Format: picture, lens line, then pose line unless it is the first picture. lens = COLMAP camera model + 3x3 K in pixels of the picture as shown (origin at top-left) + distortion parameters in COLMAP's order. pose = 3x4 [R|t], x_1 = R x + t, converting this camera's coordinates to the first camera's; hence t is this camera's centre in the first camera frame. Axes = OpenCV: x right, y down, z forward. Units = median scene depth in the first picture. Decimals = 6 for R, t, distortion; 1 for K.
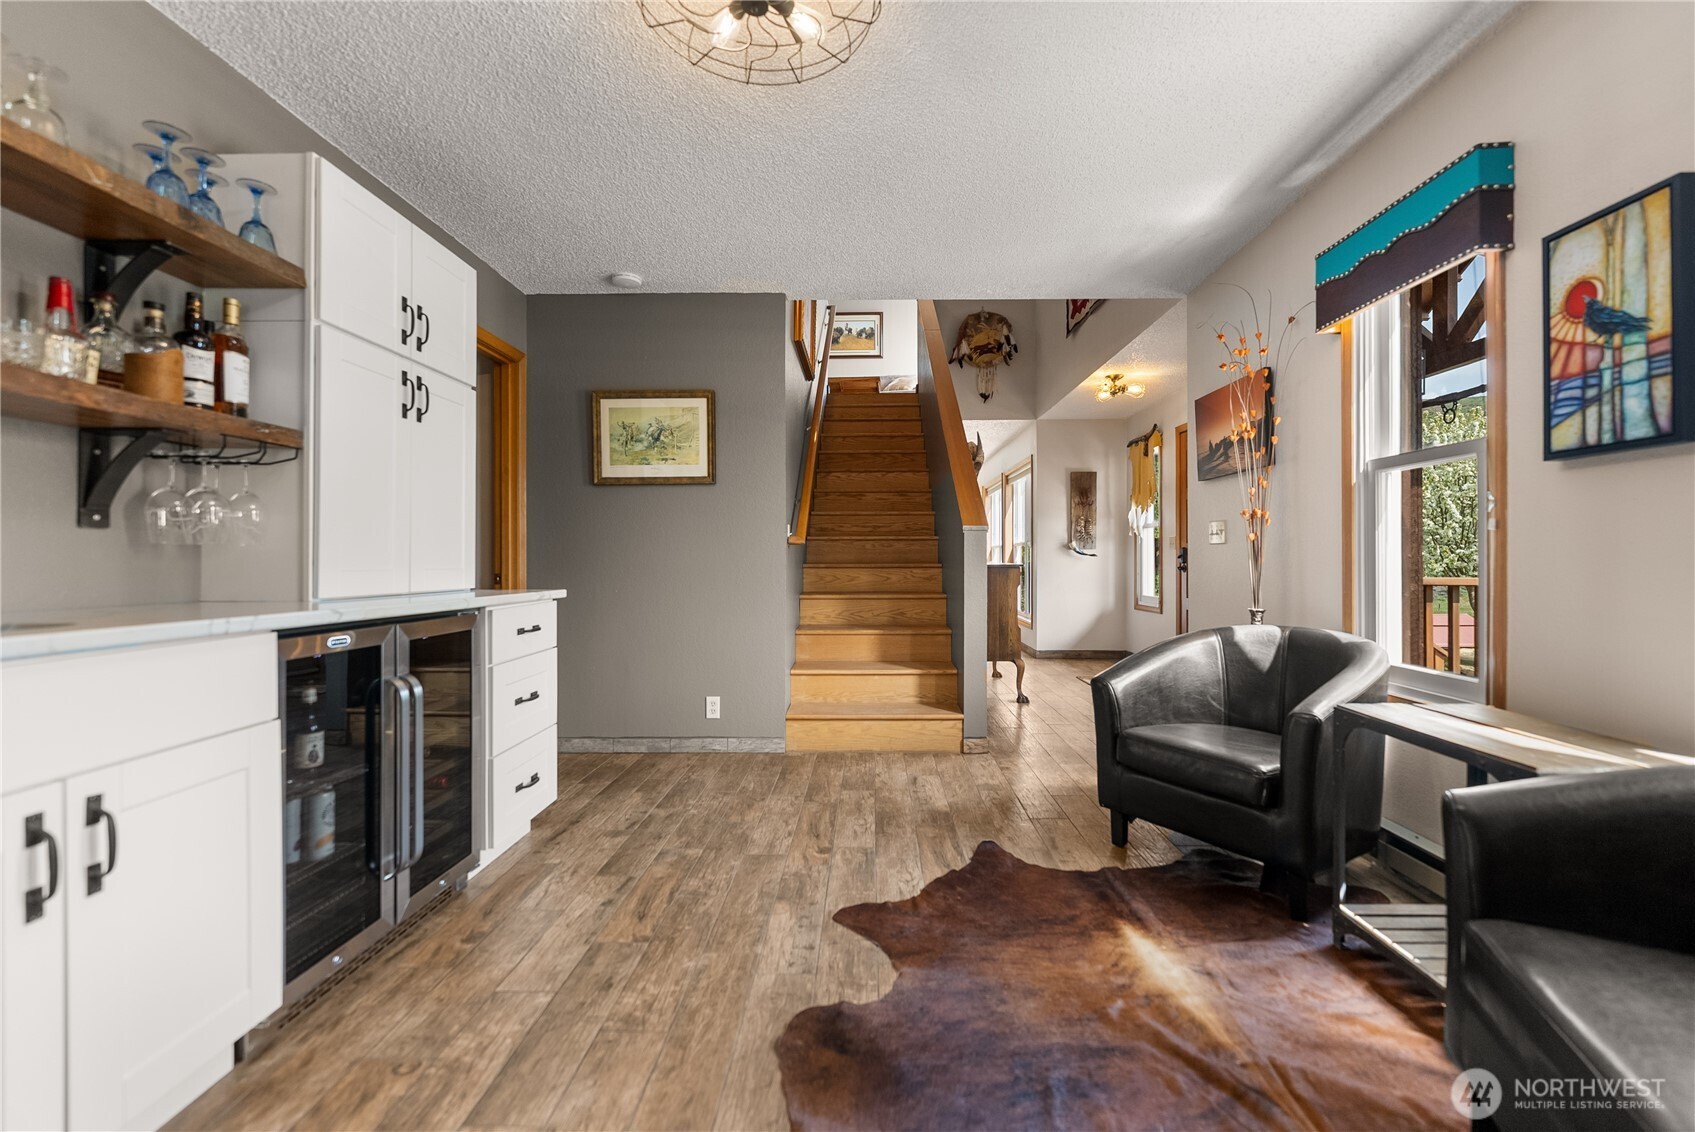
lens RADIAL K [[692.2, 0, 855.3], [0, 692.2, 563.9], [0, 0, 1]] dist [0.000381, 0.000005]
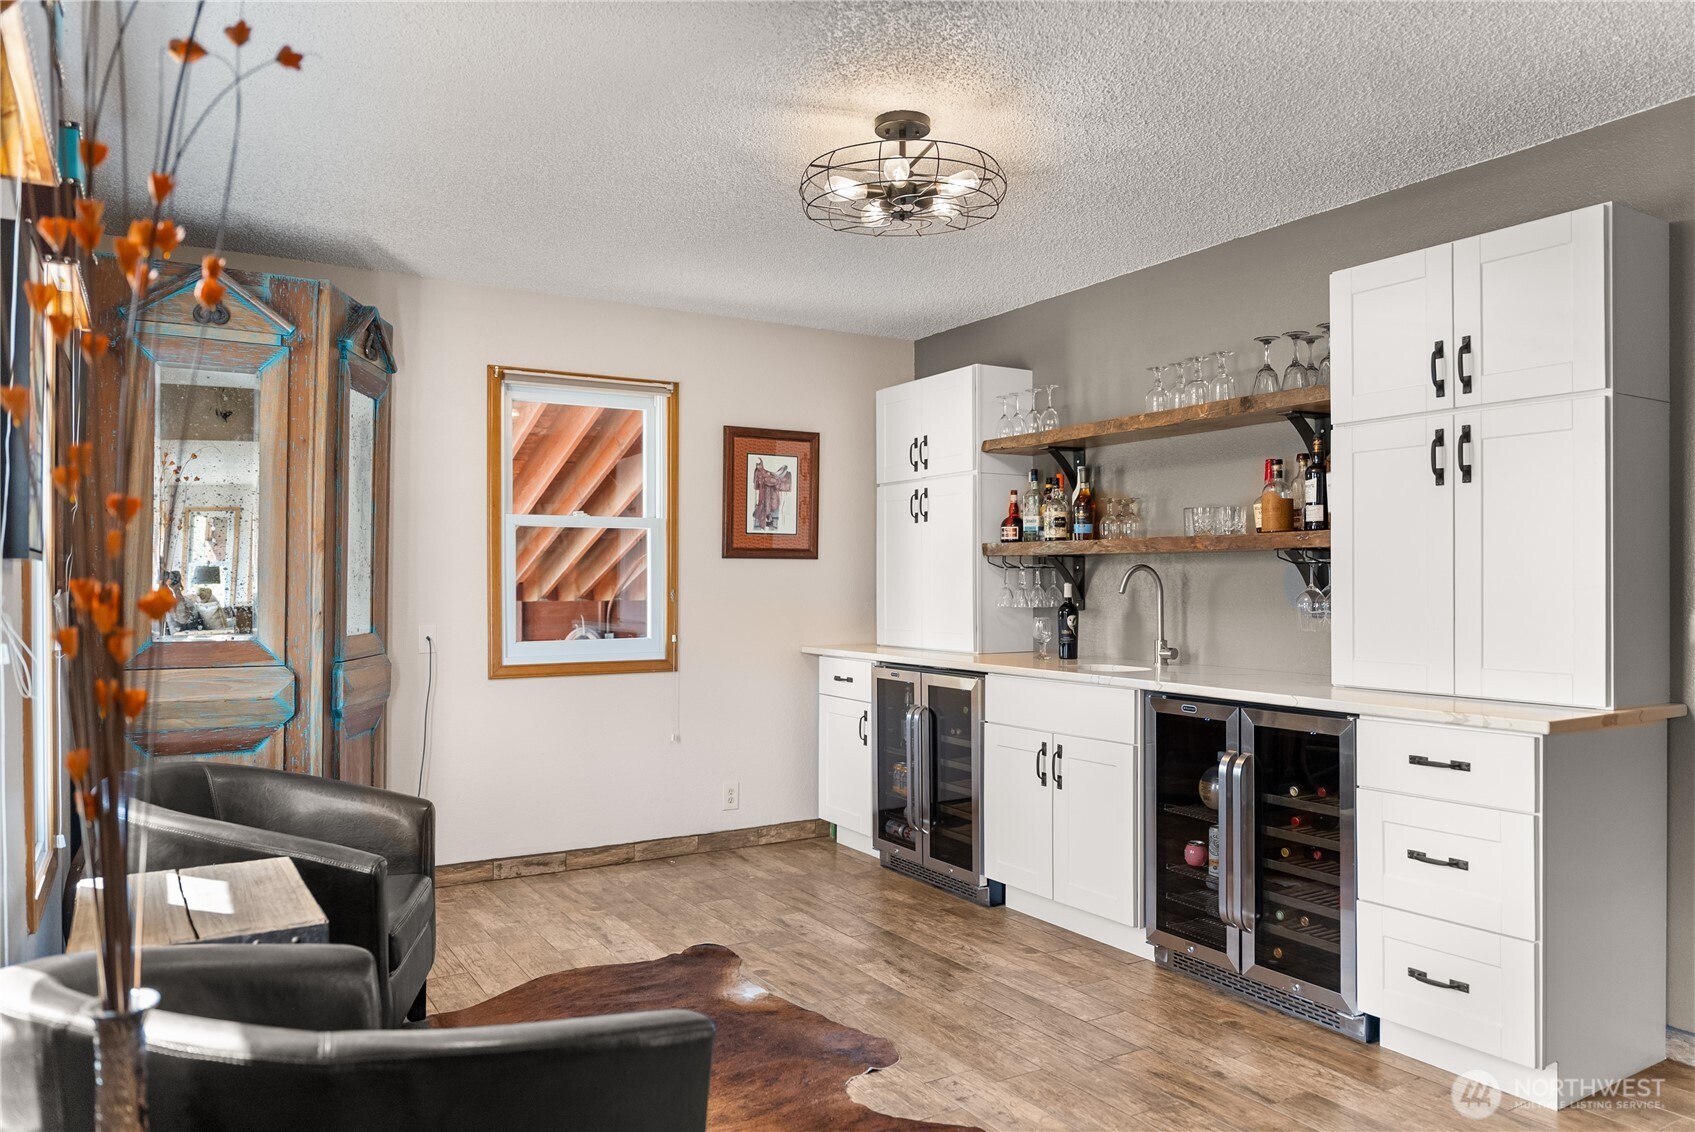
lens RADIAL K [[1165.8, 0, 848.4], [0, 1165.8, 550.3], [0, 0, 1]] dist [-0.022828, -0.002428]
pose [[-0.838500, -0.010072, -0.544809, 0.942259], [-0.002894, 0.999897, -0.014032, -0.144589], [0.544894, -0.010189, -0.838443, 2.335554]]
